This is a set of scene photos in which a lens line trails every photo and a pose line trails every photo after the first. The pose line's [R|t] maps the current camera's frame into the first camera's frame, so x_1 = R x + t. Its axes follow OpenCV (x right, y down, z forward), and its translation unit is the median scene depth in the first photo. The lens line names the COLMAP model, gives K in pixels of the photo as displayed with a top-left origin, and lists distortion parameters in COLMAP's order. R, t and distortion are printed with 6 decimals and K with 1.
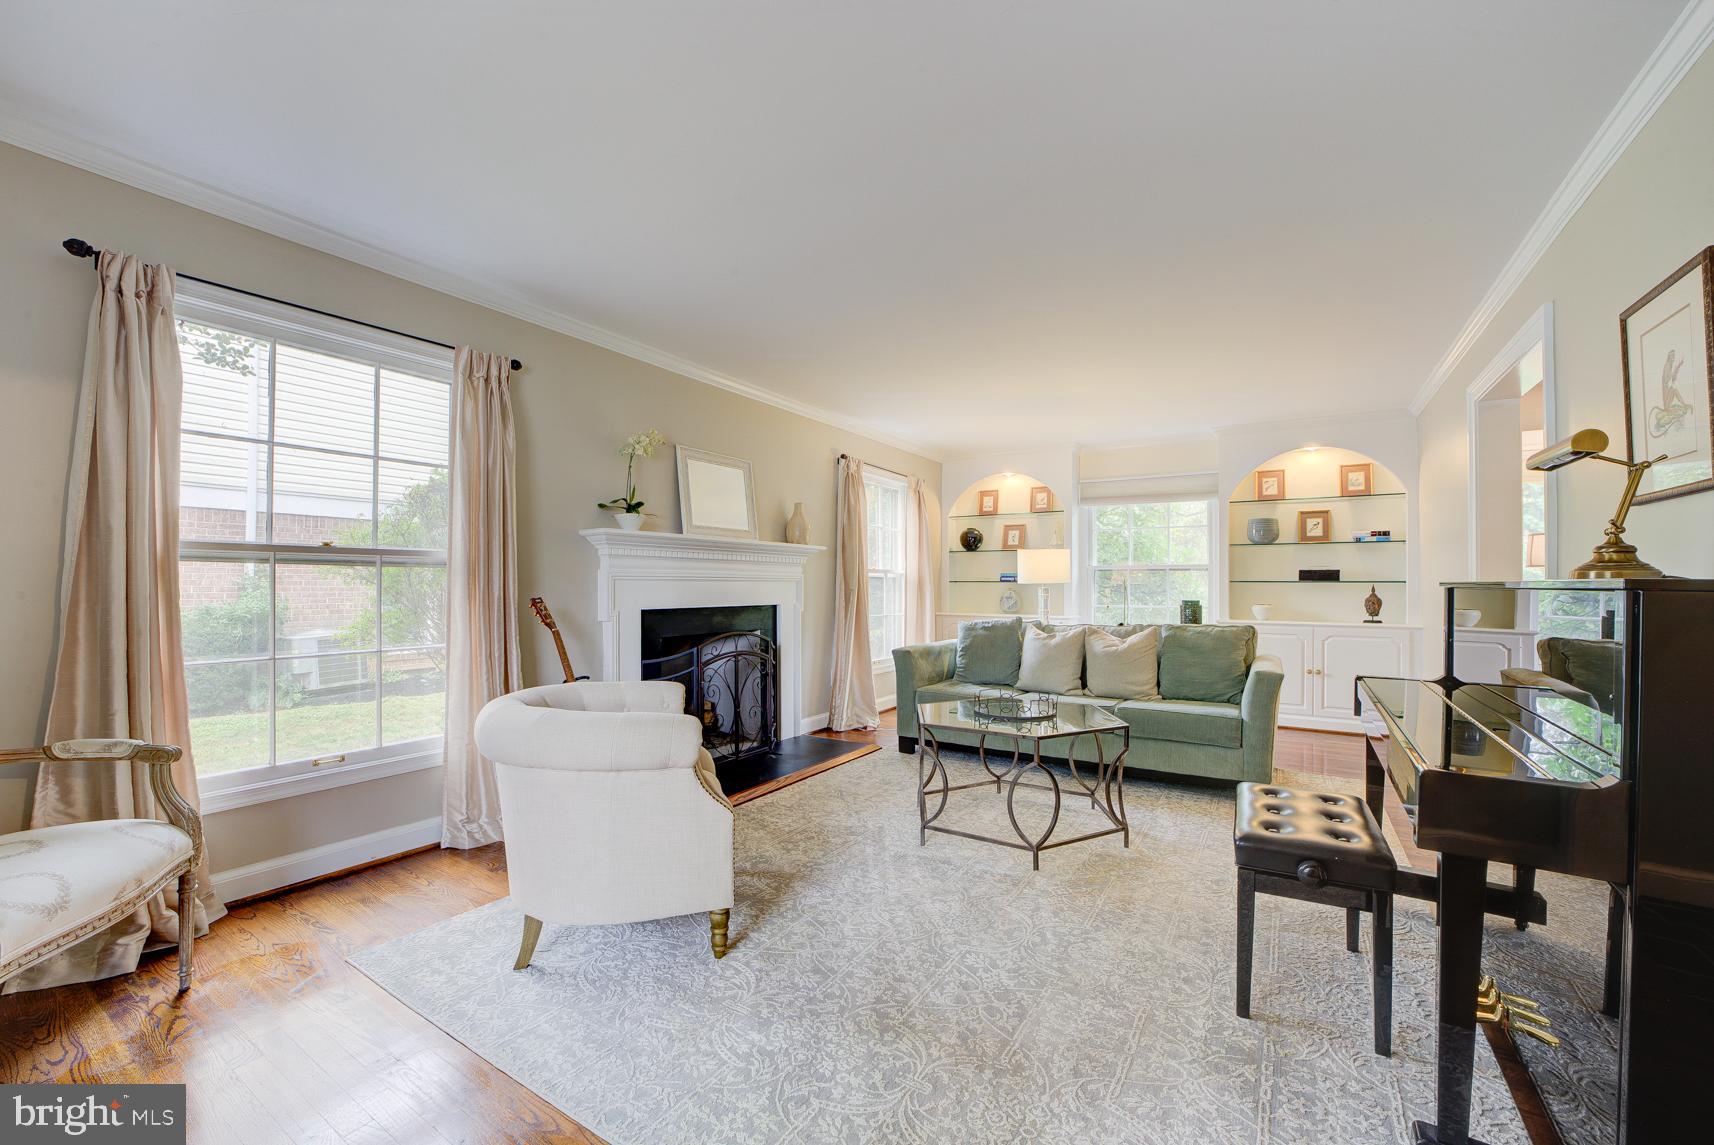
lens RADIAL K [[696.5, 0, 858.7], [0, 696.5, 592.4], [0, 0, 1]] dist [-0.000682, -0.000156]
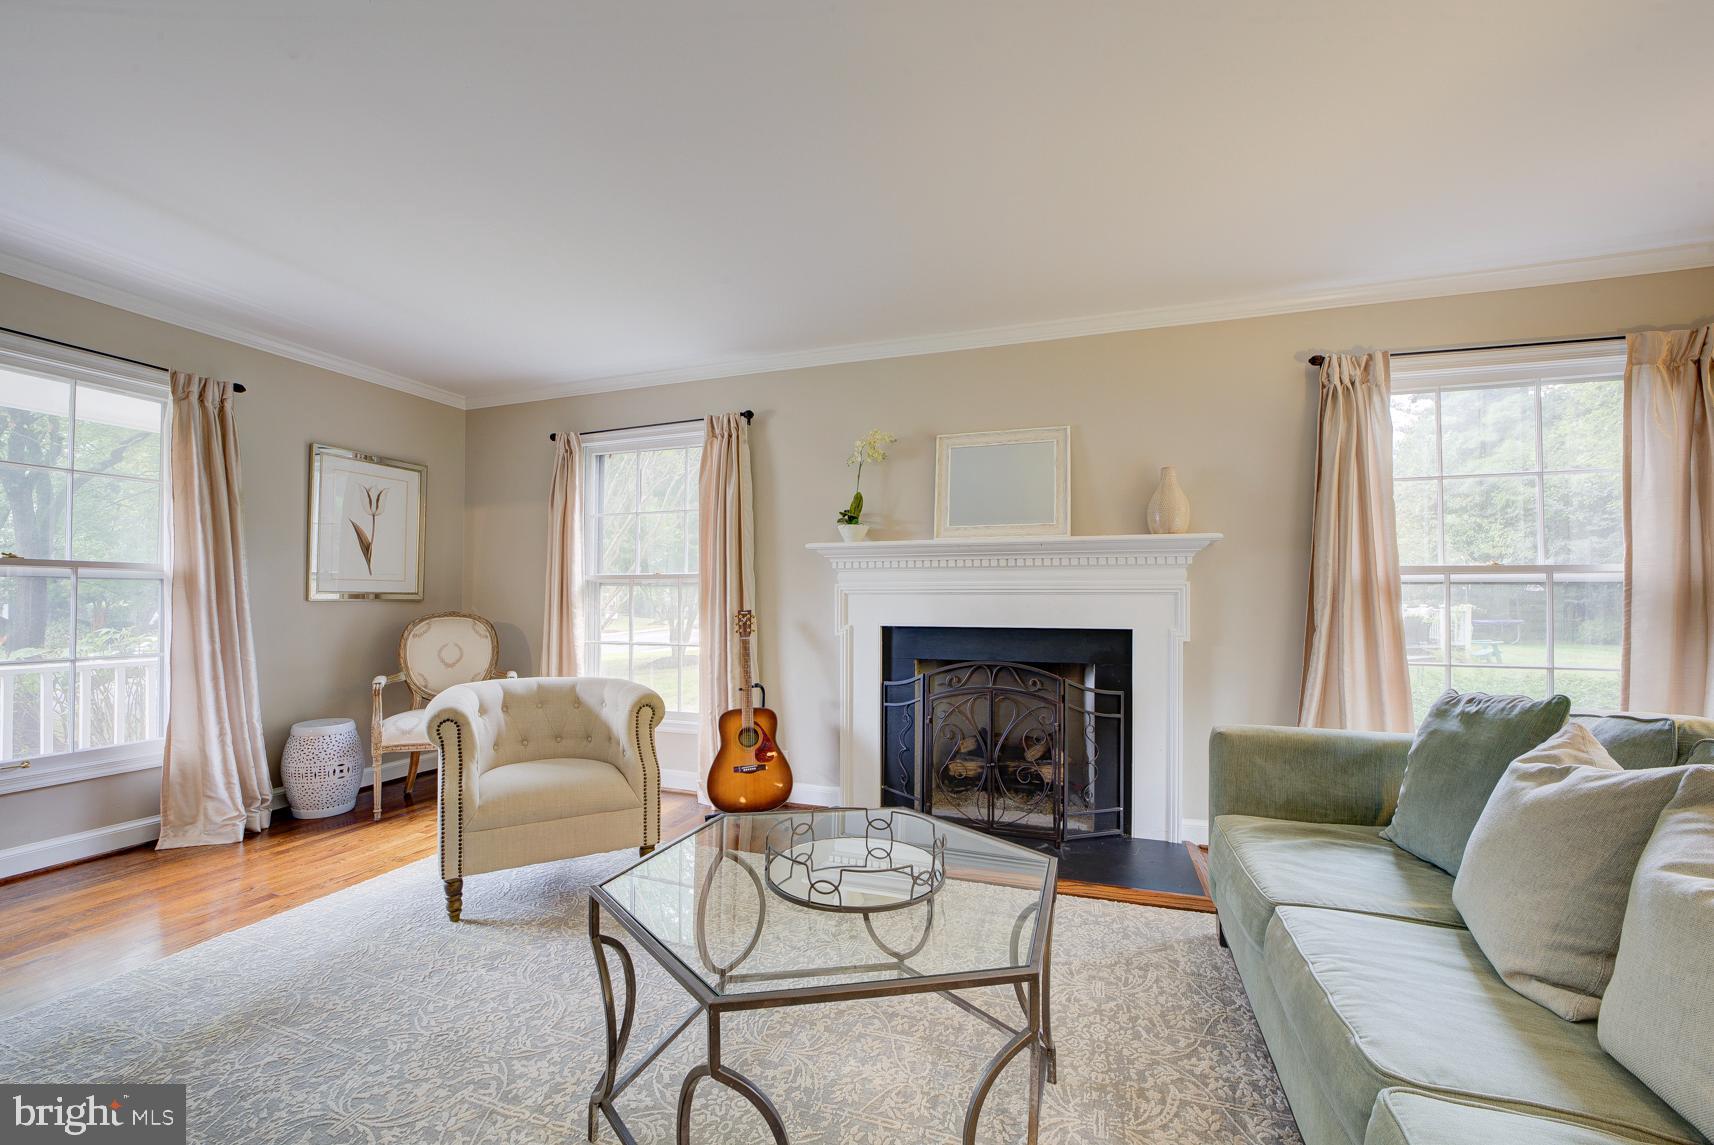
lens RADIAL K [[696.5, 0, 858.7], [0, 696.5, 592.4], [0, 0, 1]] dist [-0.000682, -0.000156]
pose [[0.228599, -0.006225, -0.973501, 0.465301], [-0.009588, 0.999917, -0.008645, -0.008970], [0.973474, 0.011310, 0.228520, 0.598593]]
